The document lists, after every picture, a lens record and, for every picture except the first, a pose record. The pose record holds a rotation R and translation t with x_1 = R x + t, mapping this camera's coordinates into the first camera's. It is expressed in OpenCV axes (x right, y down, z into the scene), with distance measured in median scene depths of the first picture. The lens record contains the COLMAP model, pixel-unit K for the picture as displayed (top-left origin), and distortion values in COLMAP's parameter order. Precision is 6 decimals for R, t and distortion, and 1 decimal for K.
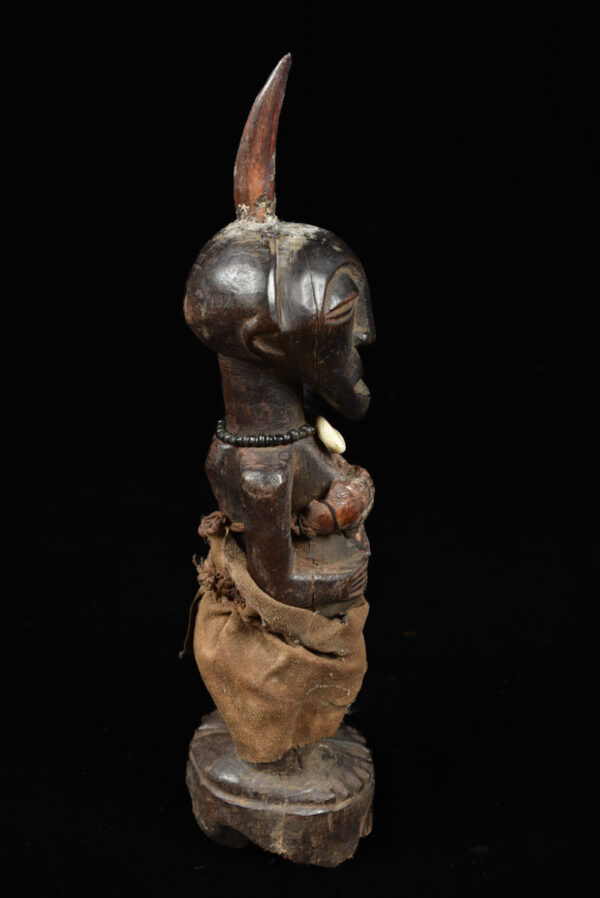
lens RADIAL K [[1153.4, 0, 297.2], [0, 1153.4, 451.4], [0, 0, 1]] dist [0.004131, 0.000000]
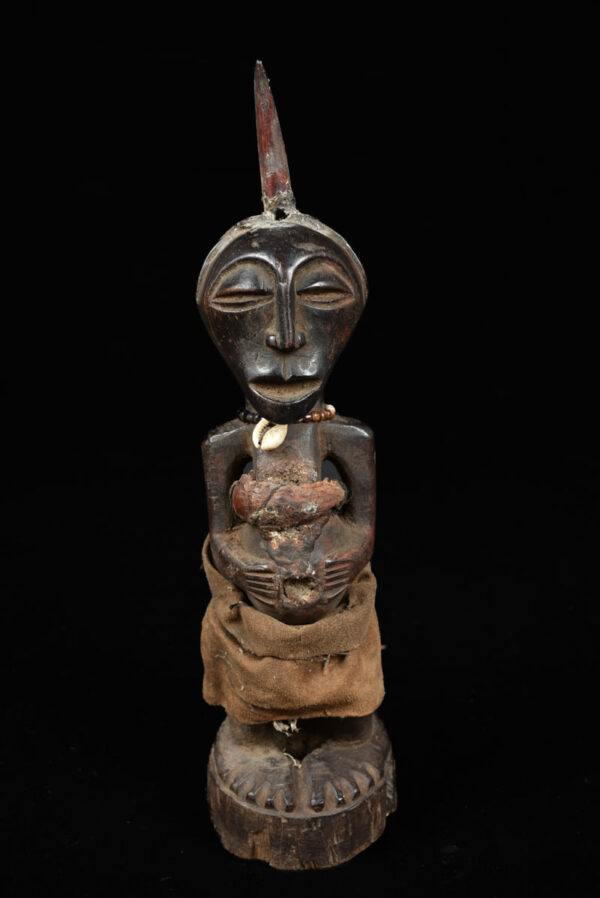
lens RADIAL K [[1153.4, 0, 298.5], [0, 1153.4, 447.7], [0, 0, 1]] dist [0.004131, 0.000000]
pose [[0.043872, 0.258481, -0.965020, 1.022290], [-0.324341, 0.917312, 0.230957, -0.245652], [0.944922, 0.302863, 0.124080, 0.909101]]
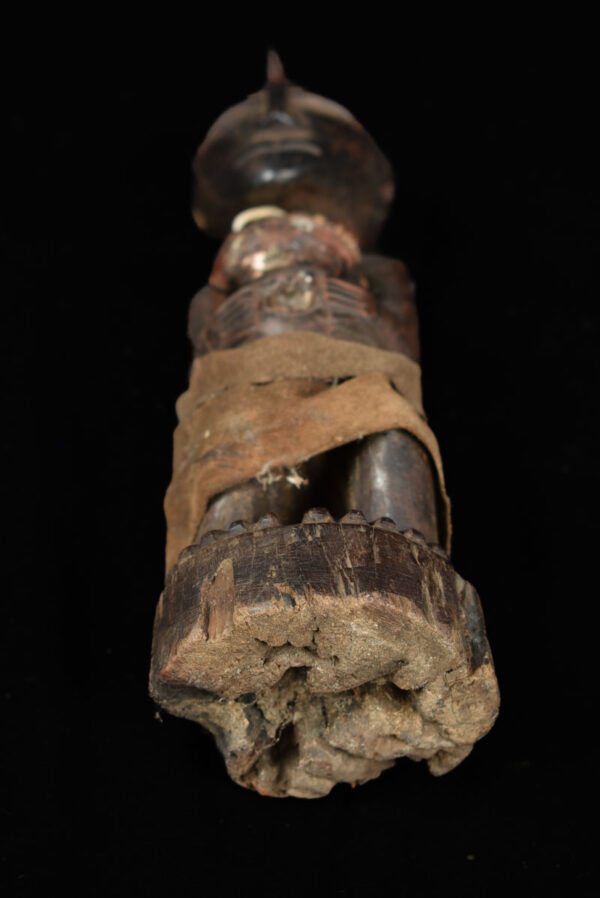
lens RADIAL K [[2049.0, 0, 300.2], [0, 2049.0, 448.9], [0, 0, 1]] dist [0.102108, 0.000000]
pose [[-0.150819, -0.745444, -0.649282, 0.820216], [-0.316641, 0.658619, -0.682612, 1.038326], [0.936479, 0.102638, -0.335370, 1.520382]]
